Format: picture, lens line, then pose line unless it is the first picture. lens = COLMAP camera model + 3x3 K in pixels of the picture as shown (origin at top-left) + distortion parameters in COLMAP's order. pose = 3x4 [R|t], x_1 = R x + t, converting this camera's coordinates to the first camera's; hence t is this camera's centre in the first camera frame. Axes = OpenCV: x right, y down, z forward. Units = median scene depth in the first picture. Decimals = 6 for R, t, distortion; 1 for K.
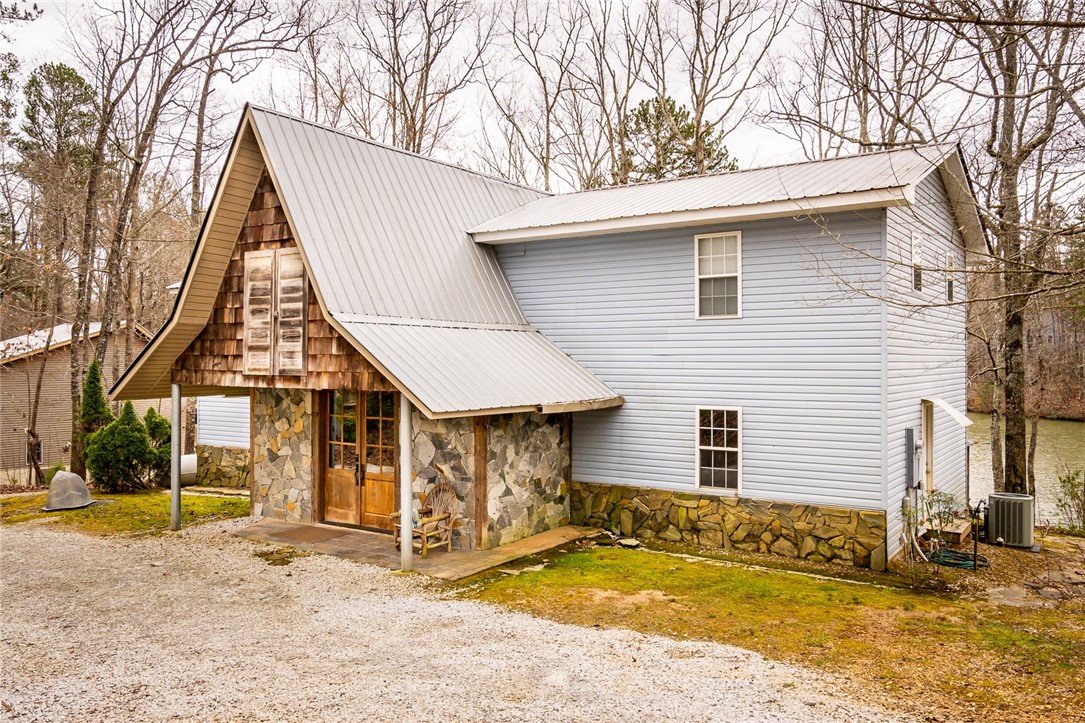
lens RADIAL K [[864.8, 0, 544.7], [0, 864.8, 358.6], [0, 0, 1]] dist [0.016217, 0.000045]
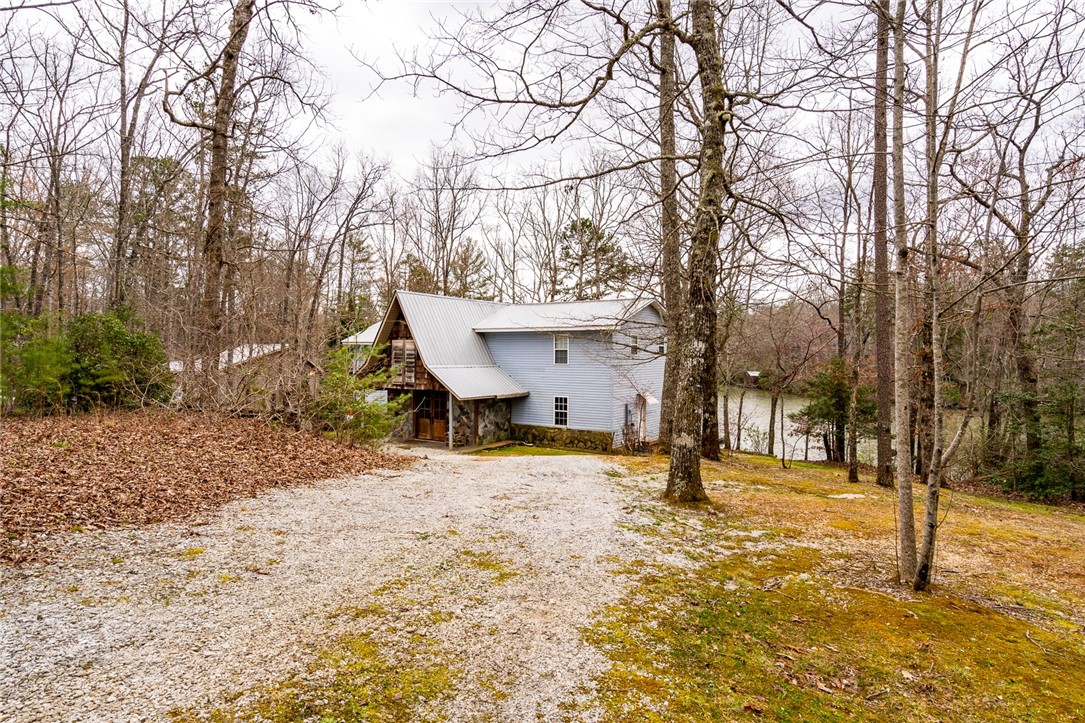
lens RADIAL K [[582.9, 0, 538.6], [0, 582.9, 356.8], [0, 0, 1]] dist [-0.001142, -0.000008]
pose [[0.999765, 0.006110, 0.020792, 0.080894], [-0.006045, 0.999977, -0.003175, -0.061143], [-0.020811, 0.003049, 0.999779, -0.827695]]
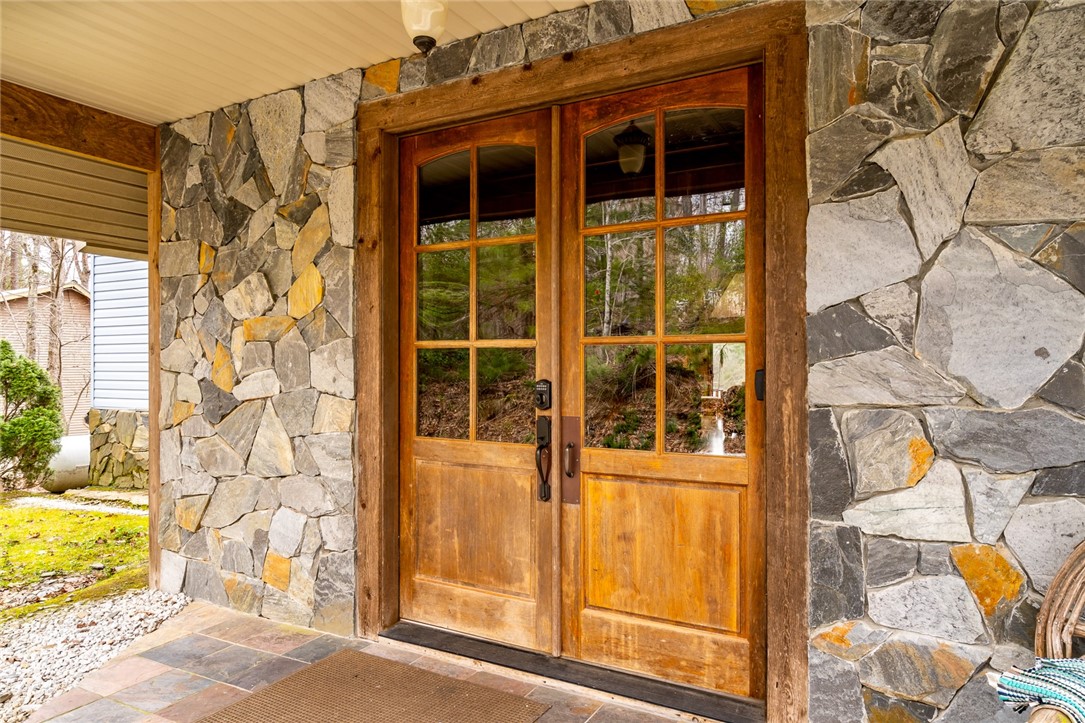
lens RADIAL K [[693.4, 0, 542.2], [0, 693.4, 368.1], [0, 0, 1]] dist [0.005464, 0.001241]
pose [[0.996143, -0.001278, 0.087739, -0.237856], [0.001444, 0.999997, -0.001830, 0.108797], [-0.087737, 0.001949, 0.996142, 0.803089]]
